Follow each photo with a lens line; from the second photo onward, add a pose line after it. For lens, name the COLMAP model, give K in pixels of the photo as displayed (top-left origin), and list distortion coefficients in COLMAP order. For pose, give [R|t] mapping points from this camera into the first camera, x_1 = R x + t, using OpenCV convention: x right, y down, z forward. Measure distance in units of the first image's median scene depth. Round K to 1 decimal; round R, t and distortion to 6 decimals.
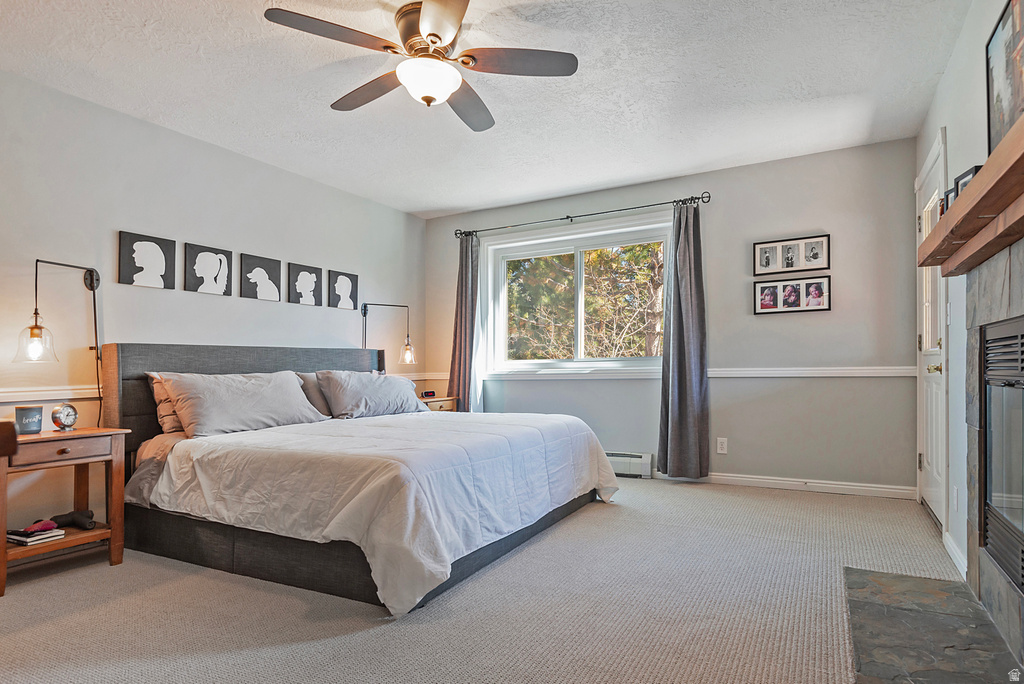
lens RADIAL K [[557.6, 0, 514.5], [0, 557.6, 351.3], [0, 0, 1]] dist [0.001886, 0.000581]
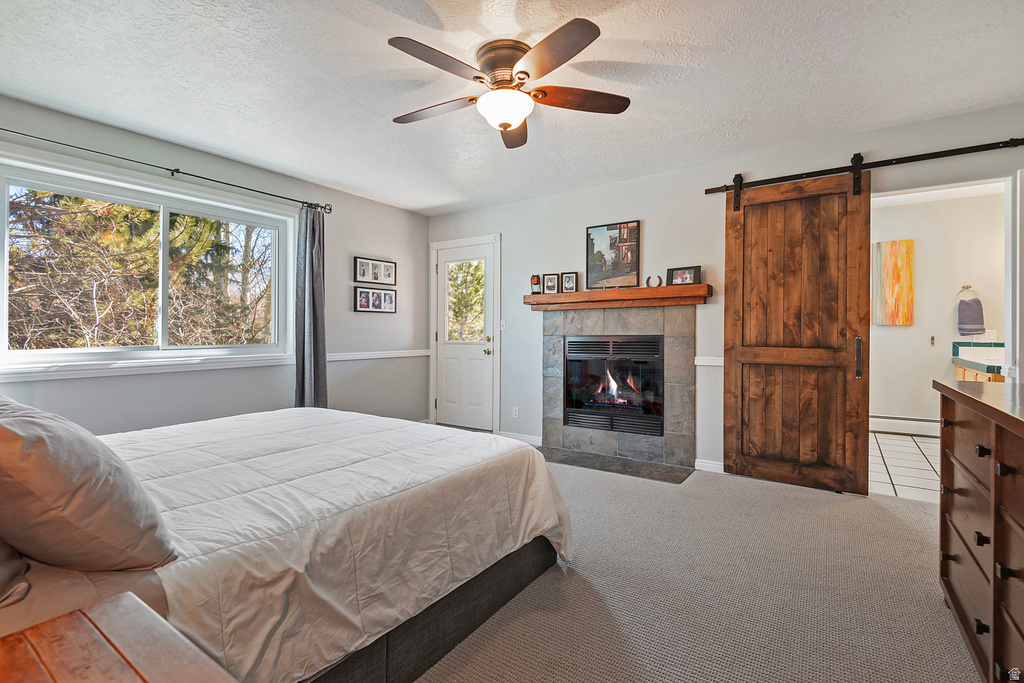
lens RADIAL K [[481.9, 0, 512.0], [0, 481.9, 341.5], [0, 0, 1]] dist [-0.000208, -0.000063]
pose [[0.104951, -0.000766, 0.994477, -0.675525], [-0.030127, 0.999538, 0.003949, -0.011474], [-0.994021, -0.030376, 0.104879, 0.532857]]
